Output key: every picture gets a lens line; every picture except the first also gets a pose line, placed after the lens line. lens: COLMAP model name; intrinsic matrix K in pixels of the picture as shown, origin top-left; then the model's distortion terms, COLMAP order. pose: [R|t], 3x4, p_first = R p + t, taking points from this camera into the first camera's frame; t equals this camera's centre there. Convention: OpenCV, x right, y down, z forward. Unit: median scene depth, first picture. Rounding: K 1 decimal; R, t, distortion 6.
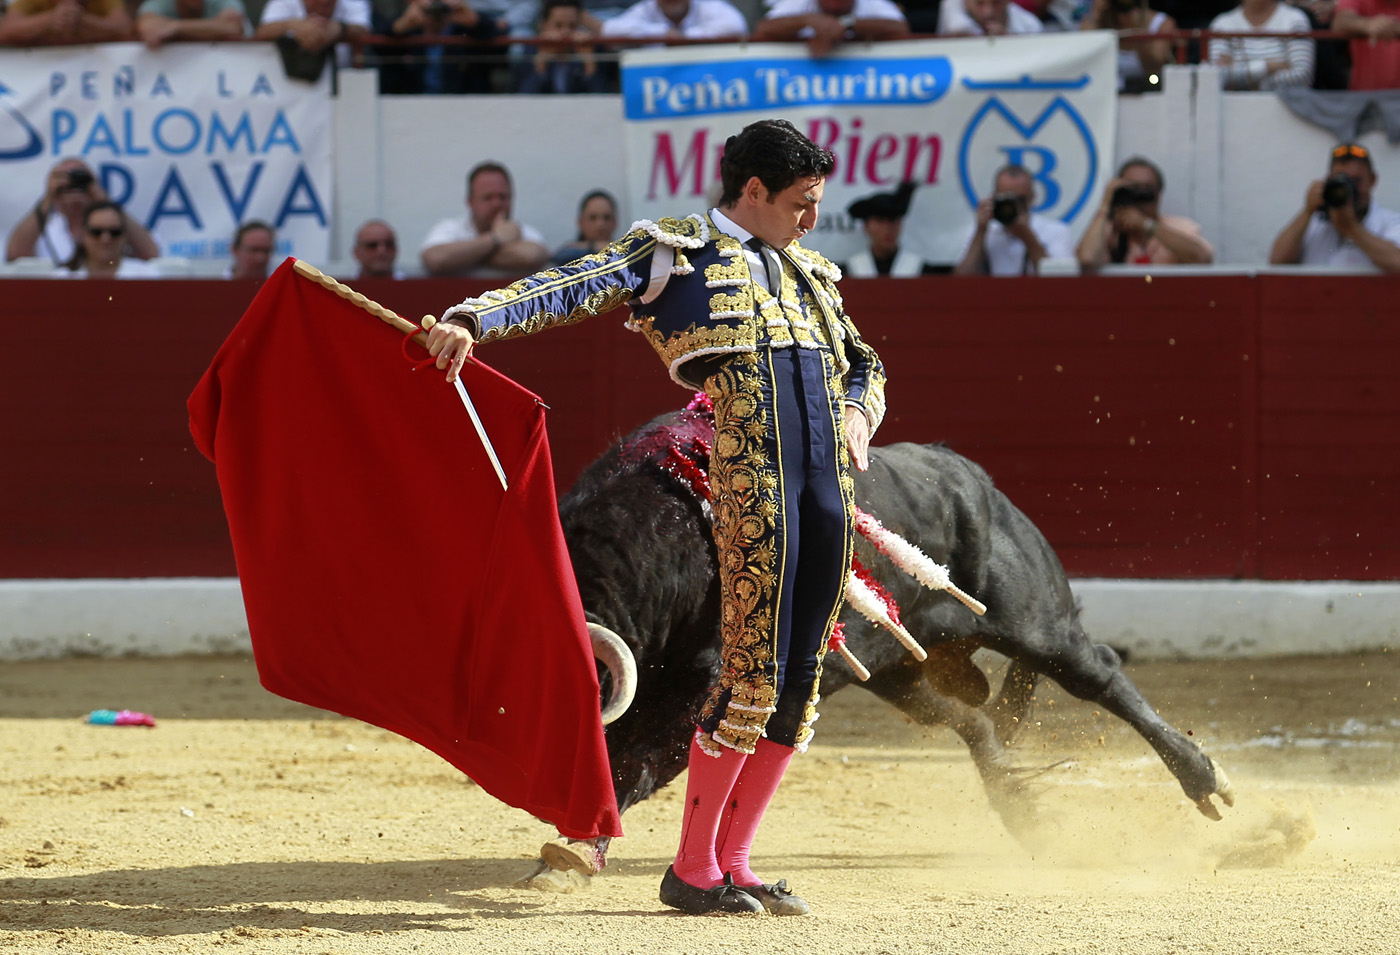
lens RADIAL K [[8954.5, 0, 696.4], [0, 8954.5, 477.4], [0, 0, 1]] dist [0.325773, 0.000000]
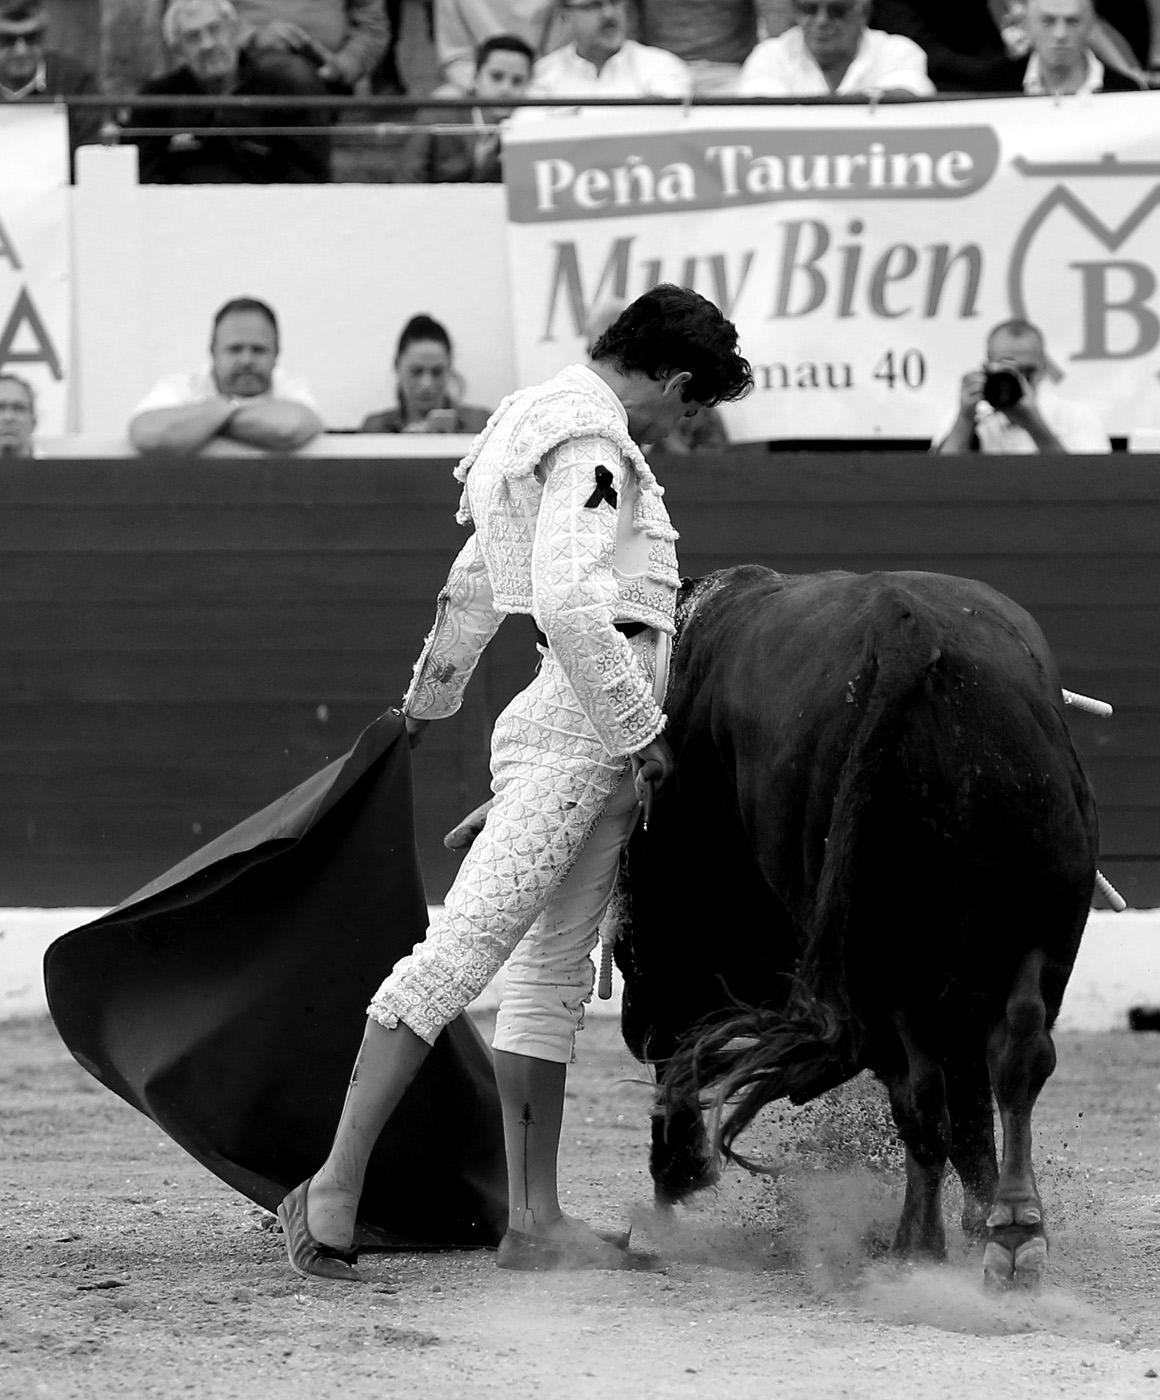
lens RADIAL K [[8313.9, 0, 579.7], [0, 8313.9, 699.7], [0, 0, 1]] dist [-0.441037, 0.000000]
pose [[0.999919, 0.000291, -0.012700, 0.005198], [-0.000215, 0.999982, 0.005936, -0.007961], [0.012701, -0.005933, 0.999902, 0.382517]]
